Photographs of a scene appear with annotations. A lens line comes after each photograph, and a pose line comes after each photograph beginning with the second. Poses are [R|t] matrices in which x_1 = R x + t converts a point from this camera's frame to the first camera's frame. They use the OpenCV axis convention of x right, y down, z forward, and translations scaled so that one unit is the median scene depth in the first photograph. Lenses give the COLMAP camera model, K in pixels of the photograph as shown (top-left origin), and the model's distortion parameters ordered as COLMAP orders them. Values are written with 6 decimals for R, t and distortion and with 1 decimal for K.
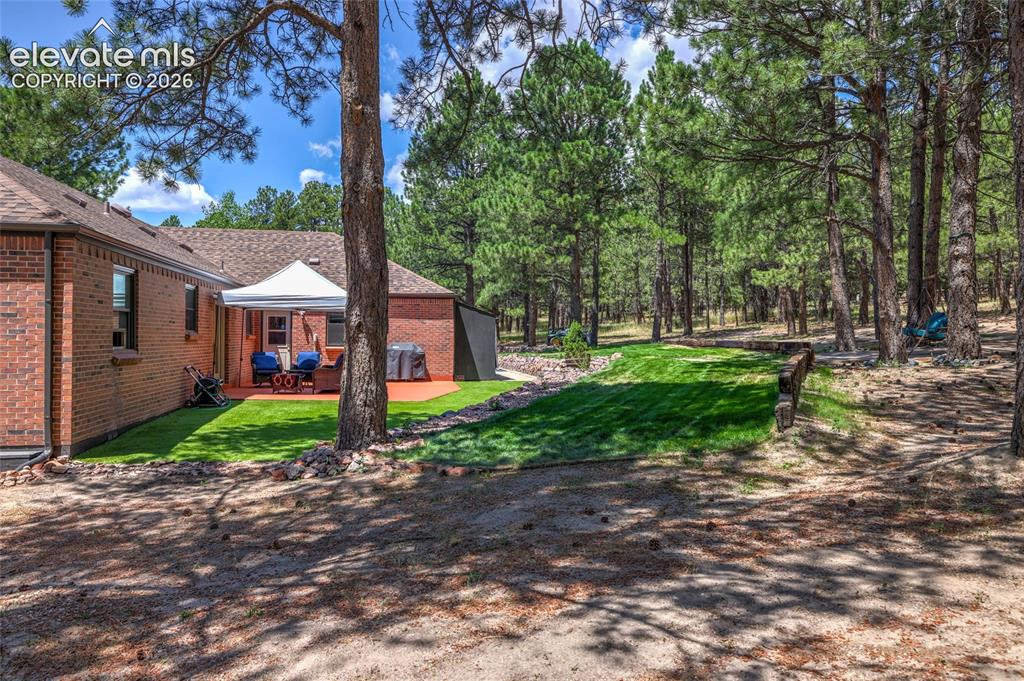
lens RADIAL K [[749.6, 0, 510.0], [0, 749.6, 336.8], [0, 0, 1]] dist [0.012073, 0.005594]
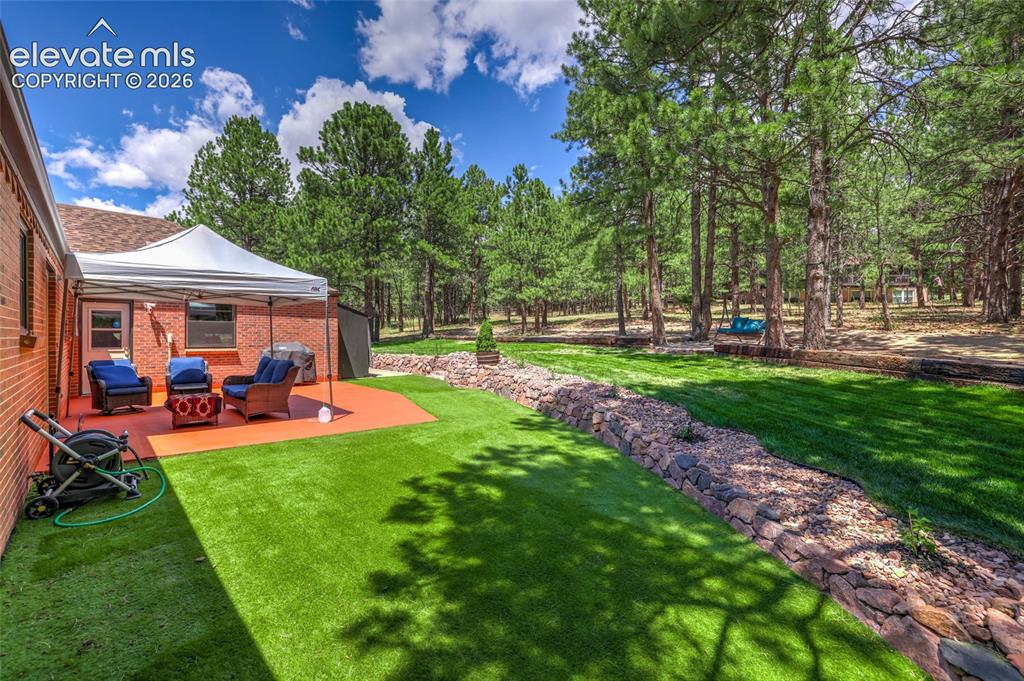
lens RADIAL K [[439.3, 0, 512.0], [0, 439.3, 340.5], [0, 0, 1]] dist [-0.065136, 0.024283]
pose [[0.823214, -0.013279, 0.567575, -0.216610], [0.005165, 0.999860, 0.015901, -0.001850], [-0.567707, -0.010158, 0.823168, 0.421252]]
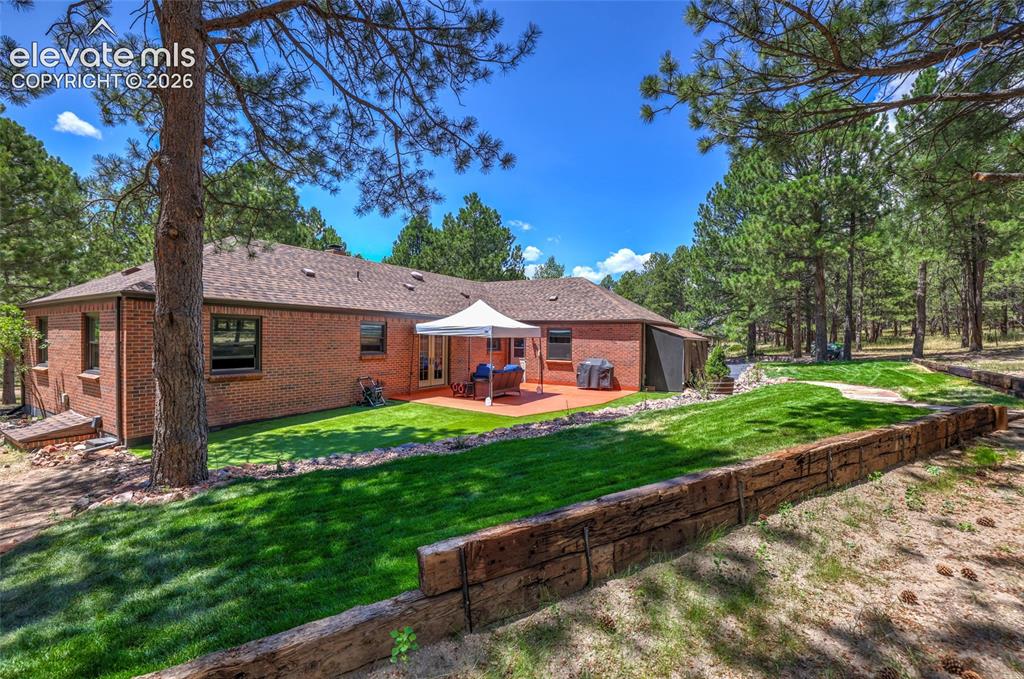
lens RADIAL K [[439.3, 0, 512.0], [0, 439.3, 339.5], [0, 0, 1]] dist [-0.065136, 0.024283]
pose [[0.771214, 0.007512, -0.636532, 0.220908], [-0.008765, 0.999961, 0.001182, -0.024729], [0.636516, 0.004668, 0.771250, 0.336725]]
